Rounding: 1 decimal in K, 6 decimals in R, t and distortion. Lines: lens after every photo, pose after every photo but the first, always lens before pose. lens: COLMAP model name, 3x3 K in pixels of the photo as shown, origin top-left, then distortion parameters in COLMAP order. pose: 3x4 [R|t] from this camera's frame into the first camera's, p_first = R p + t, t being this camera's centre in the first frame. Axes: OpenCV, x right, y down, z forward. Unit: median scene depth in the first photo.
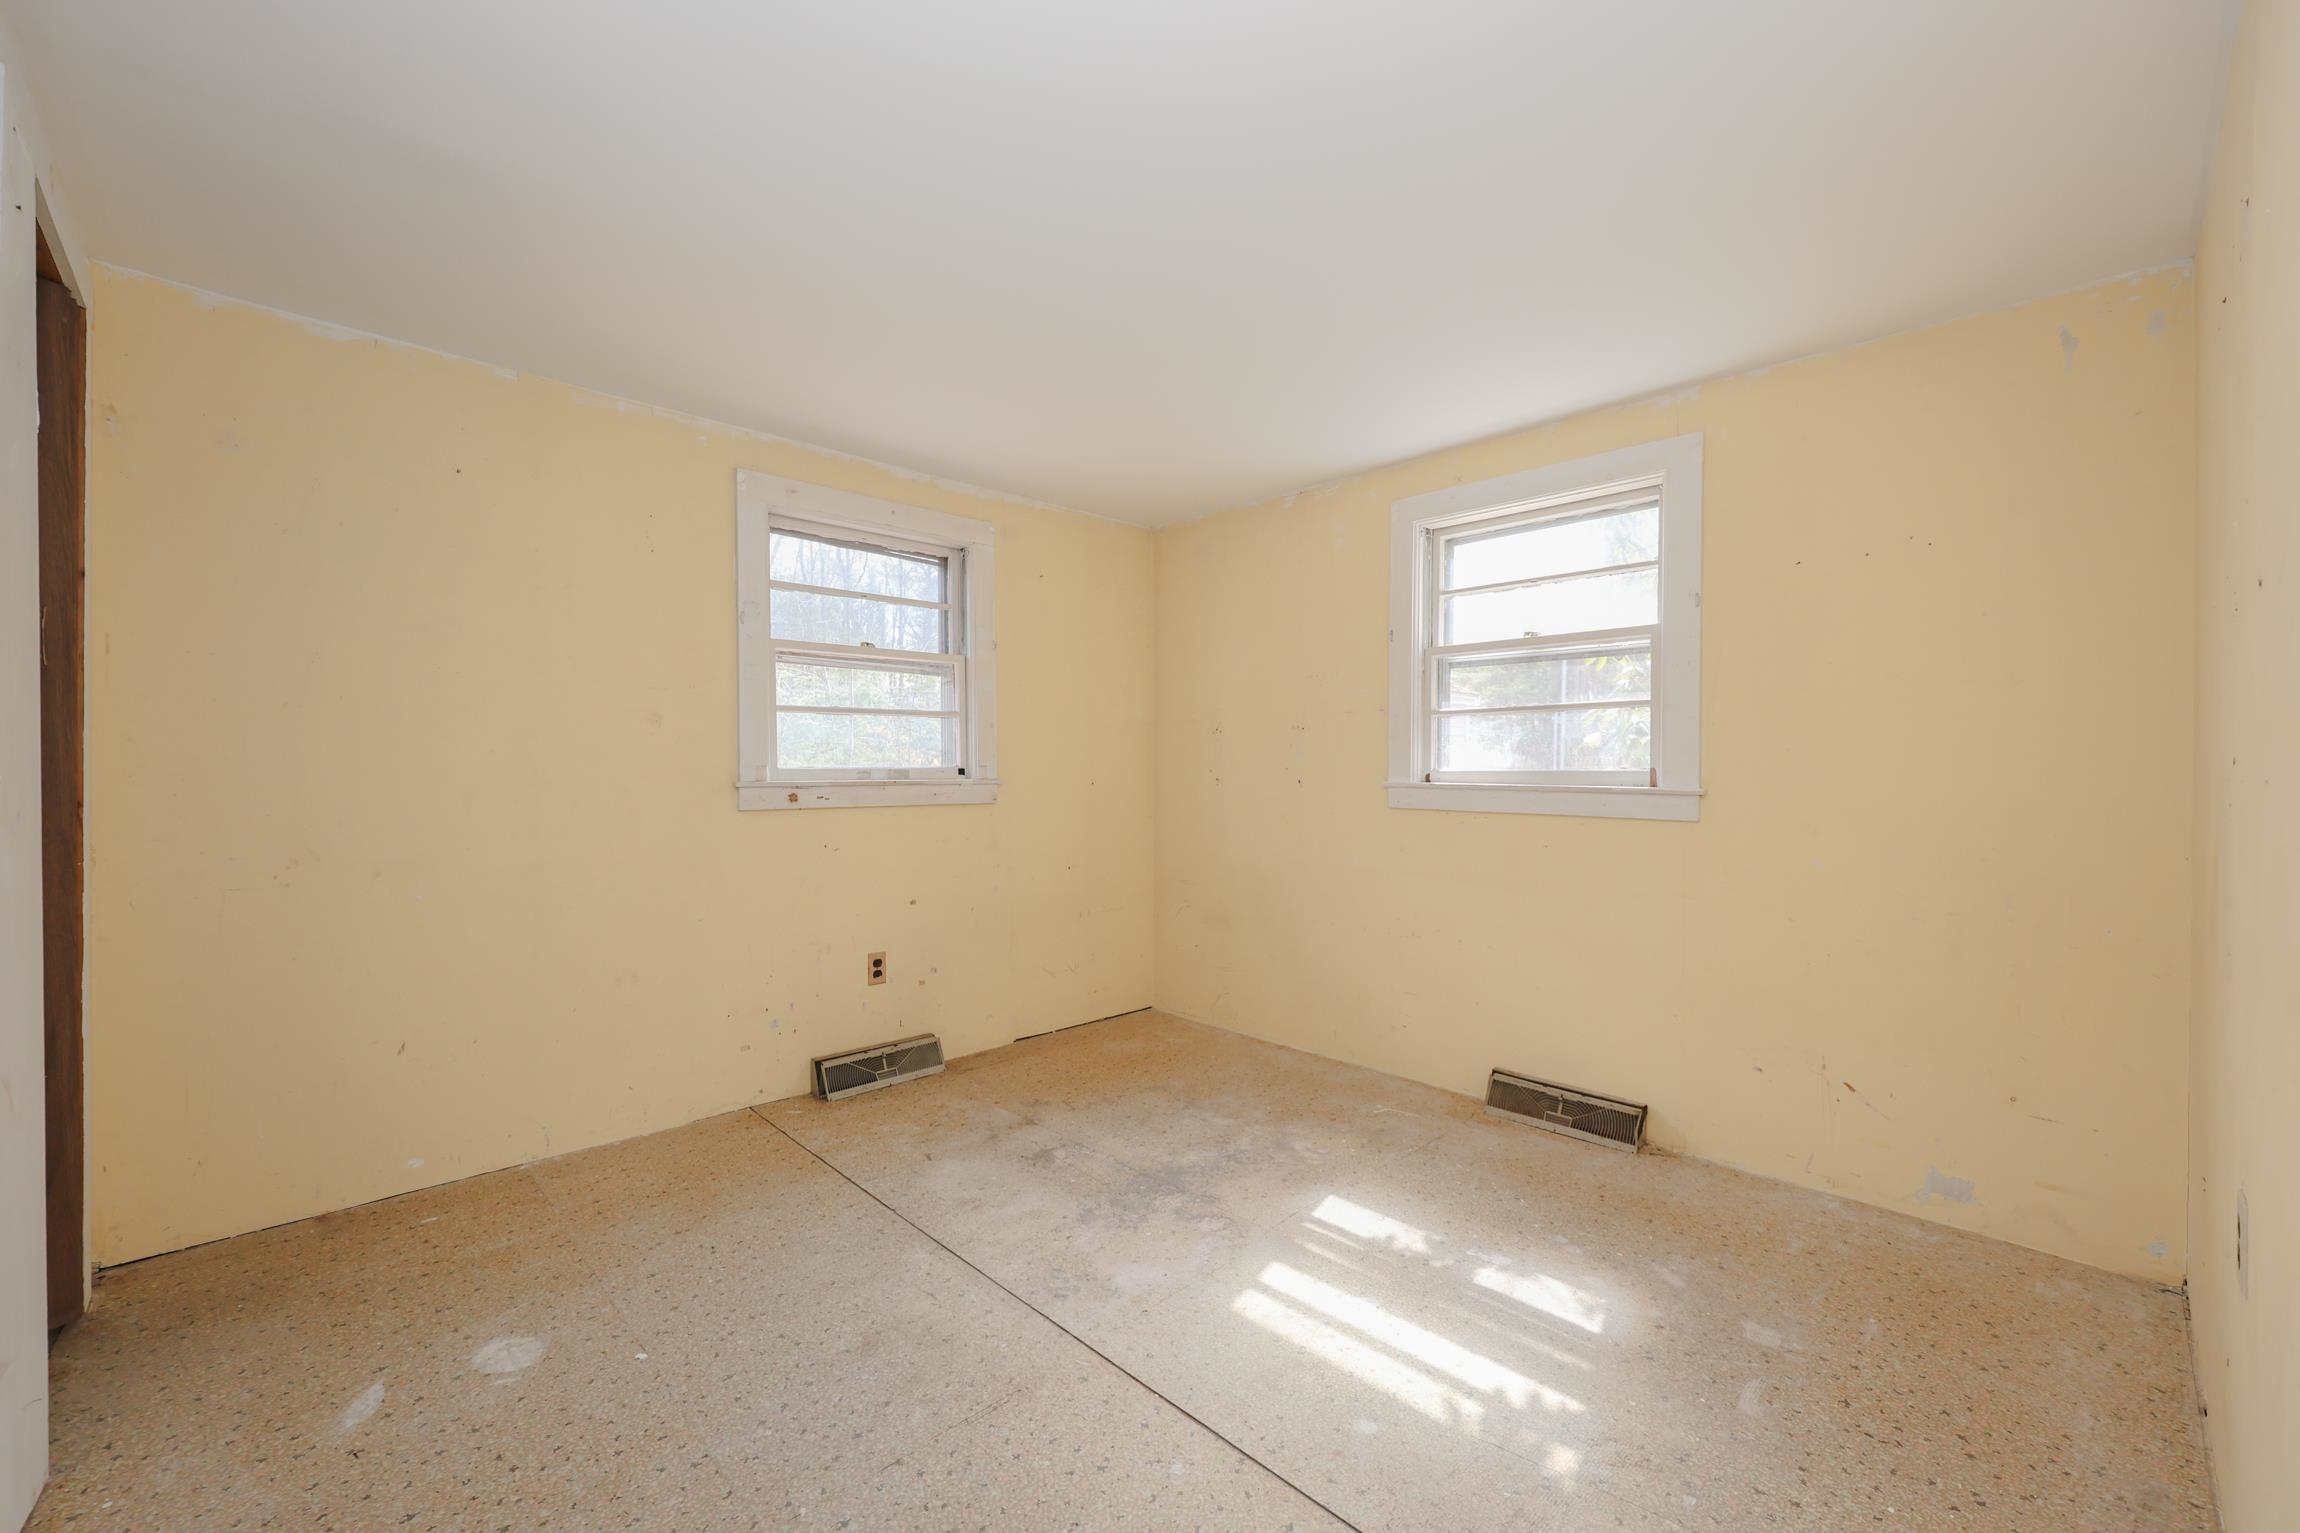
lens RADIAL K [[941.3, 0, 1162.2], [0, 941.3, 749.5], [0, 0, 1]] dist [-0.000470, 0.000601]
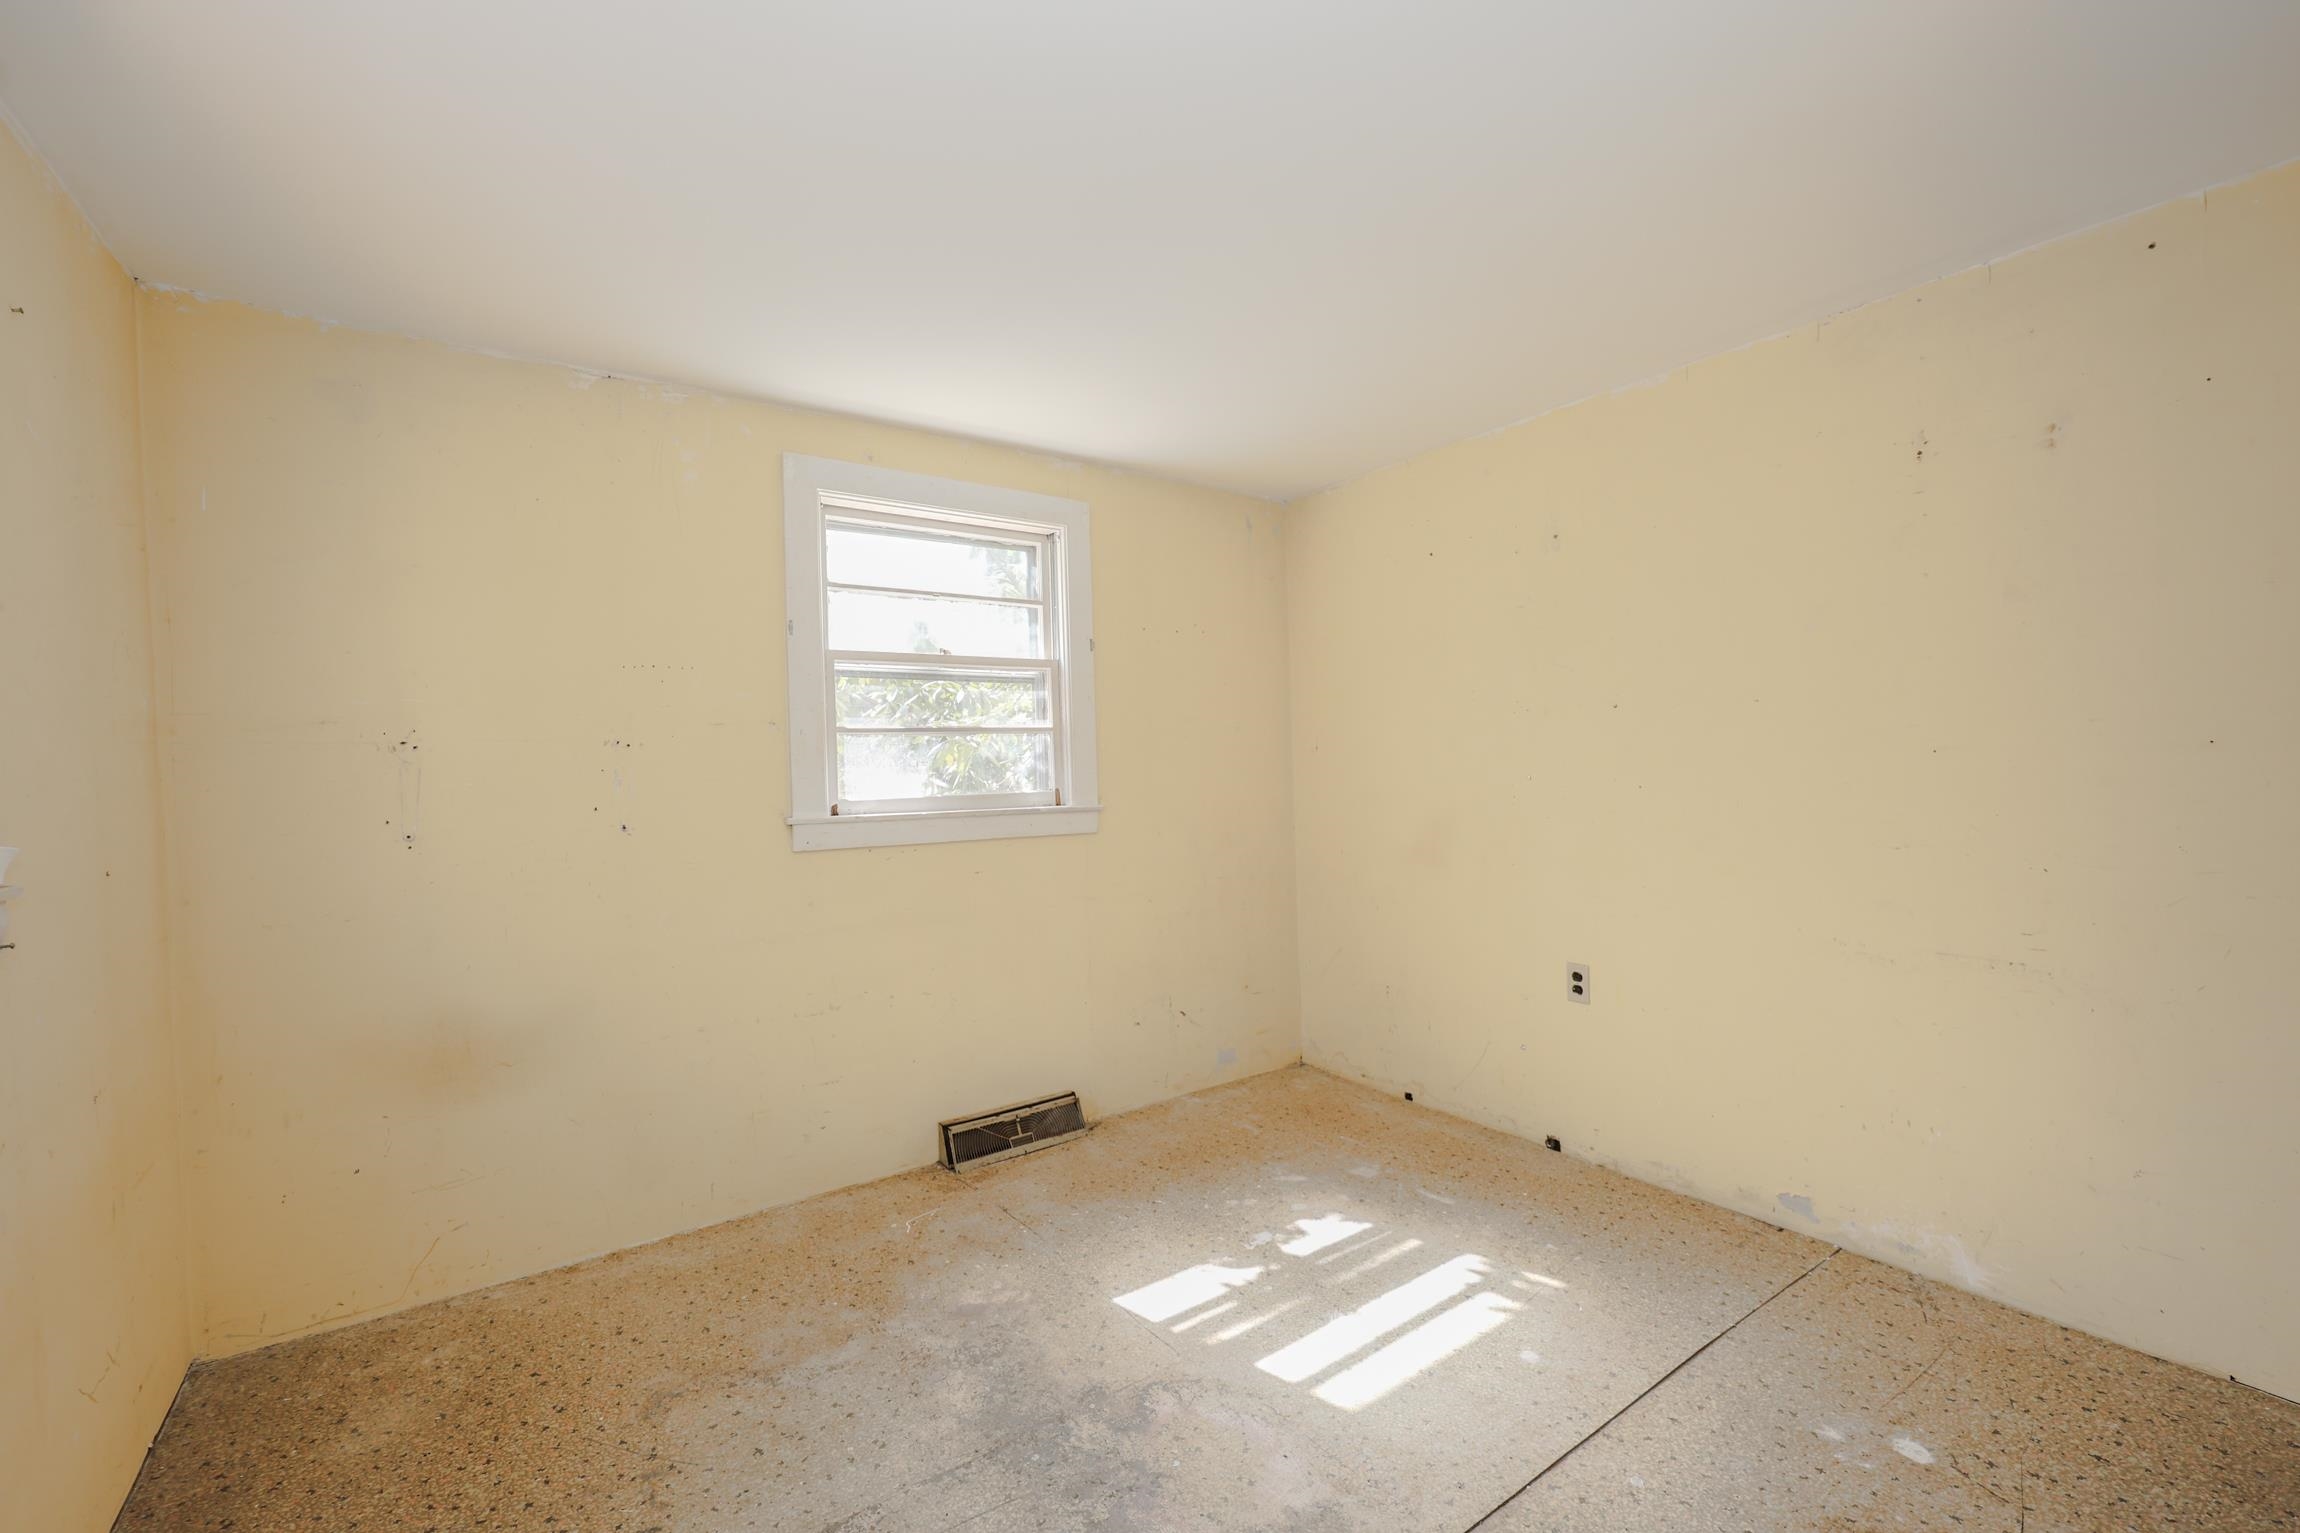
lens RADIAL K [[941.3, 0, 1170.8], [0, 941.3, 757.3], [0, 0, 1]] dist [-0.000470, 0.000601]
pose [[0.159550, 0.002487, 0.987187, -0.538635], [0.006927, 0.999969, -0.003639, -0.012100], [-0.987165, 0.007419, 0.159528, 0.665862]]
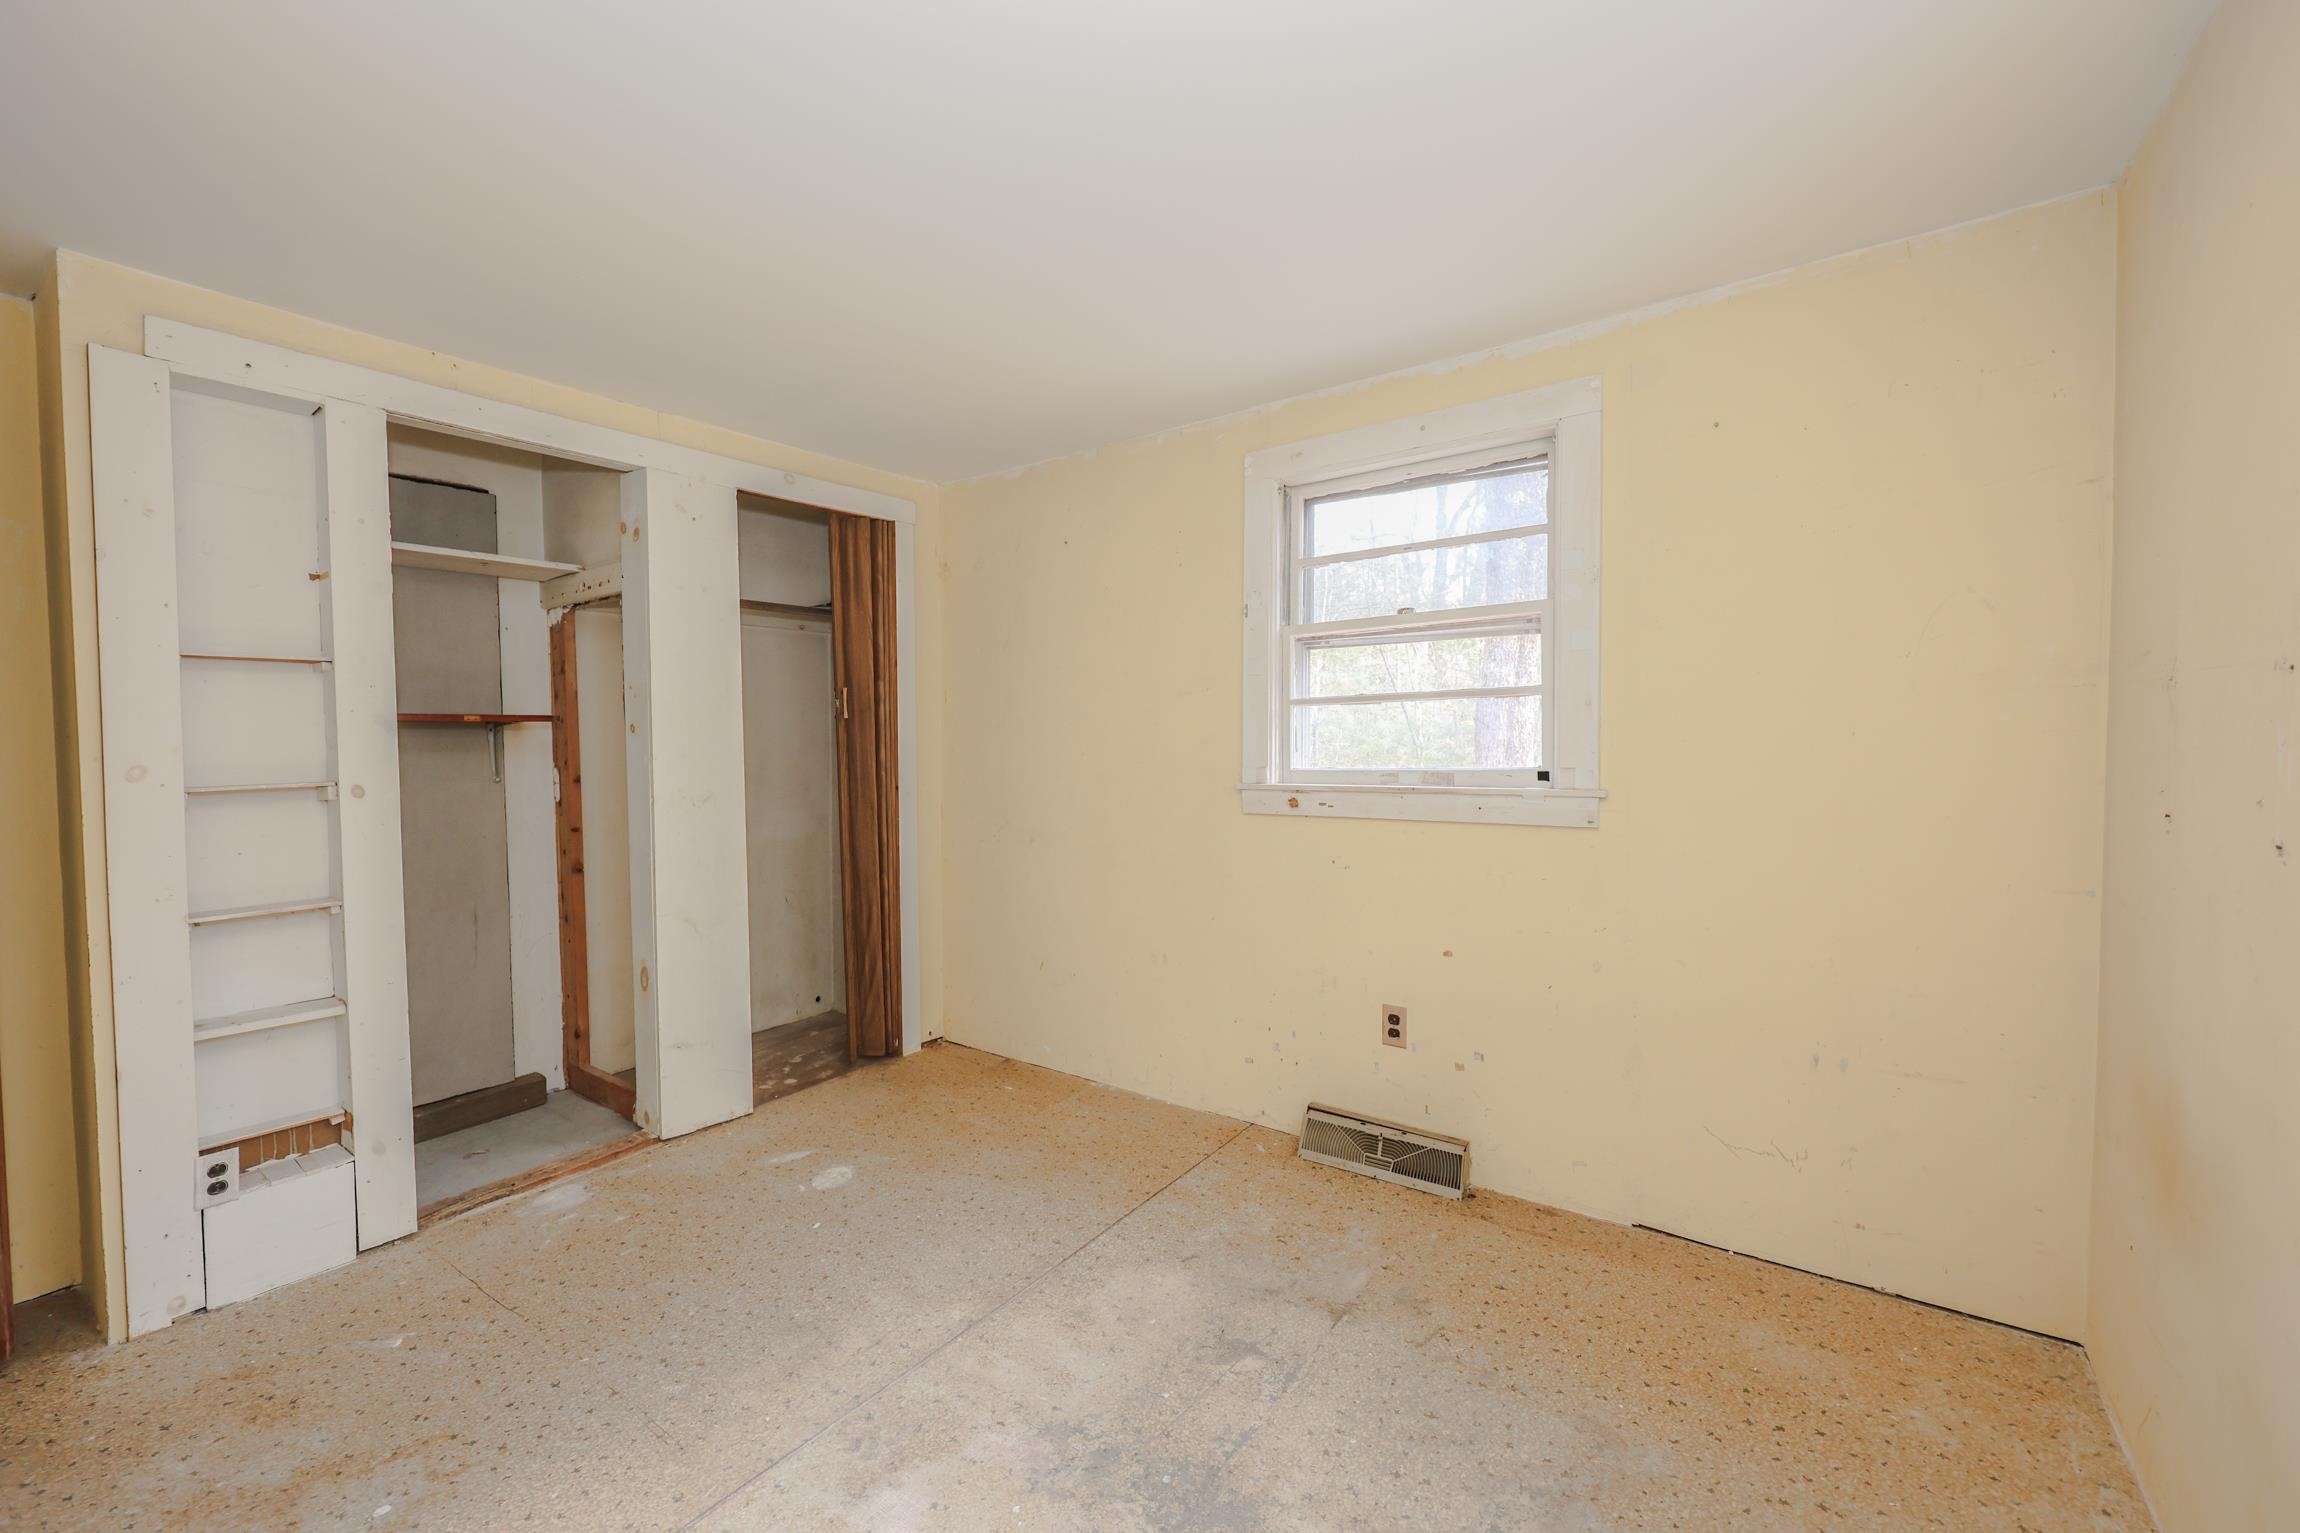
lens RADIAL K [[941.3, 0, 1148.2], [0, 941.3, 748.7], [0, 0, 1]] dist [-0.000470, 0.000601]
pose [[0.145476, 0.009882, -0.989312, 0.484507], [0.034464, 0.999293, 0.015050, -0.018750], [0.988761, -0.036285, 0.145033, 0.761784]]
